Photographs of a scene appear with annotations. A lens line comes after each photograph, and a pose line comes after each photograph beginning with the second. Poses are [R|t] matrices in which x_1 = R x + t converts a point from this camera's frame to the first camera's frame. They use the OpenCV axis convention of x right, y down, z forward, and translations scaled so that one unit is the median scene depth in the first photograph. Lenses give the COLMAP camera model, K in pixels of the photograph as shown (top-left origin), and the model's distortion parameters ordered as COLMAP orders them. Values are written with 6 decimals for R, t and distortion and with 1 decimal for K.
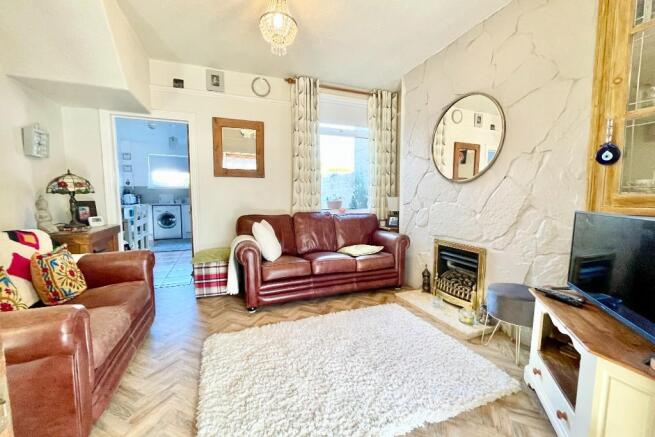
lens RADIAL K [[265.0, 0, 329.5], [0, 265.0, 219.6], [0, 0, 1]] dist [0.000758, -0.000686]
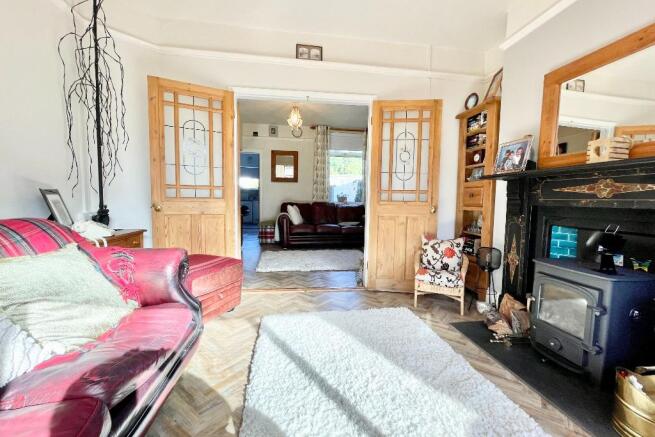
lens RADIAL K [[265.0, 0, 329.7], [0, 265.0, 219.0], [0, 0, 1]] dist [0.000758, -0.000686]
pose [[0.975834, 0.029416, -0.216523, 0.398004], [-0.033119, 0.999360, -0.013493, 0.116178], [0.215987, 0.020338, 0.976184, -0.761808]]
